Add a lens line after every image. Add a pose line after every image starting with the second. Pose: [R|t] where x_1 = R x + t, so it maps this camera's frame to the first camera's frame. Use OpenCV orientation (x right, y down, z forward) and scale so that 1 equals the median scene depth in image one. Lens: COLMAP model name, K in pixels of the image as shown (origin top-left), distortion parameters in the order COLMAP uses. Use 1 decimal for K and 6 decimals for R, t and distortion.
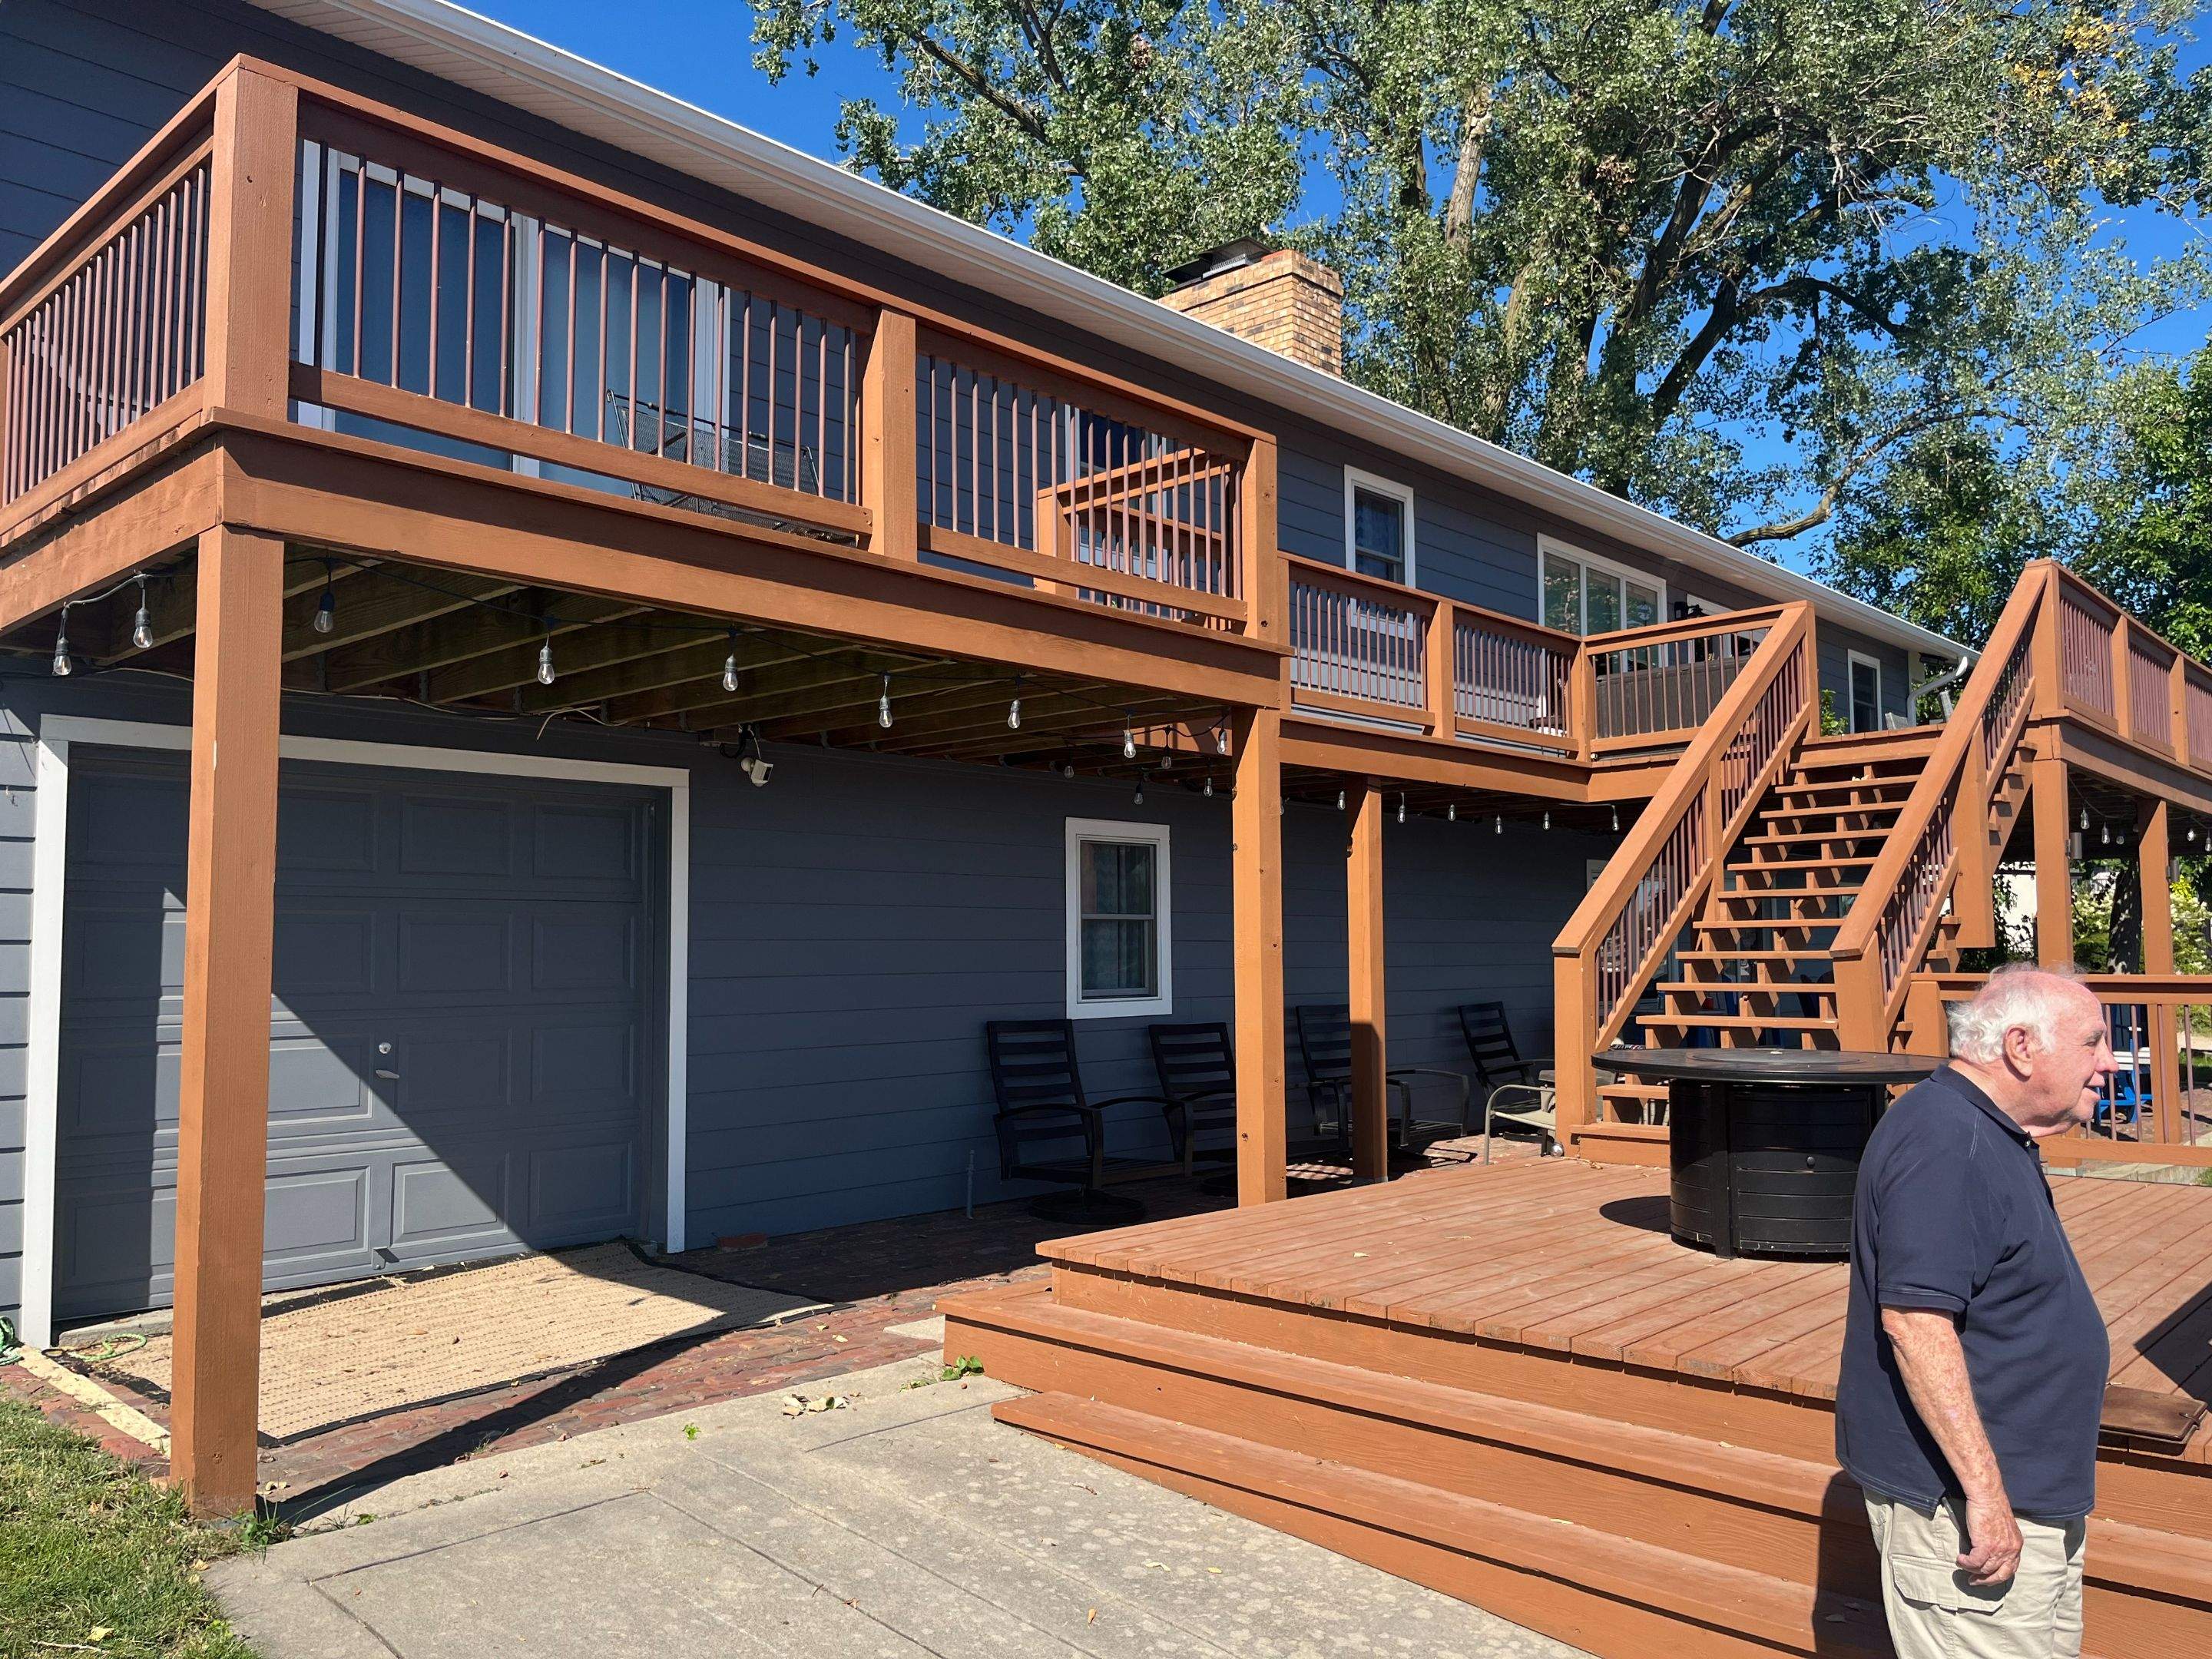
lens RADIAL K [[1663.4, 0, 1106.0], [0, 1663.4, 829.5], [0, 0, 1]] dist [0.006882, 0.000898]
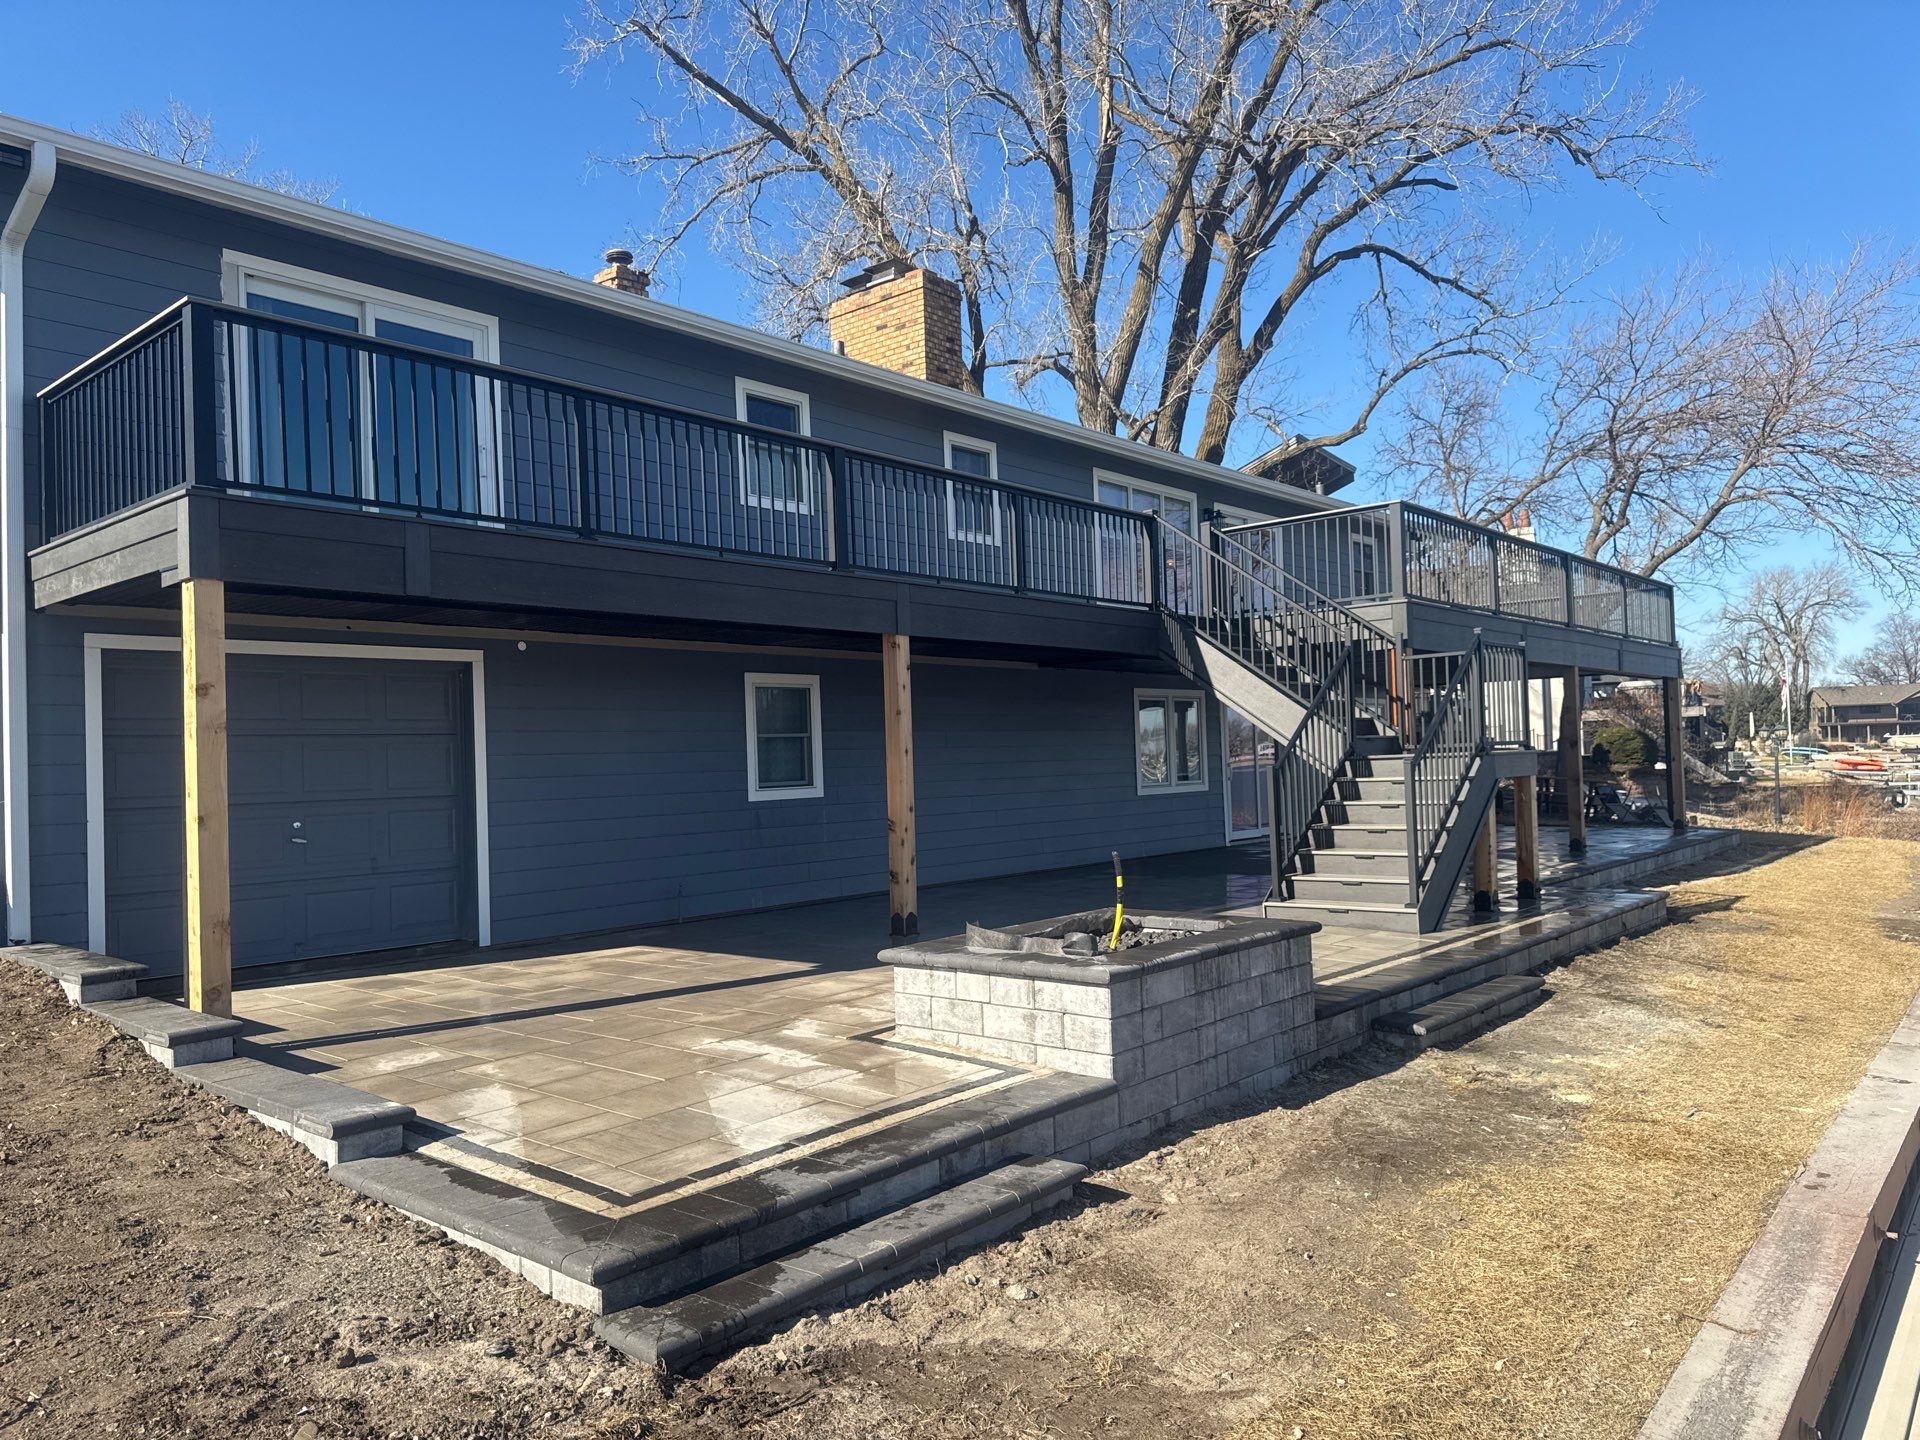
lens RADIAL K [[1356.9, 0, 956.8], [0, 1356.9, 739.3], [0, 0, 1]] dist [0.133753, -0.220877]
pose [[0.998834, -0.037485, 0.030432, 0.132660], [0.036221, 0.998499, 0.041072, 0.009788], [-0.031926, -0.039922, 0.998693, -0.282623]]
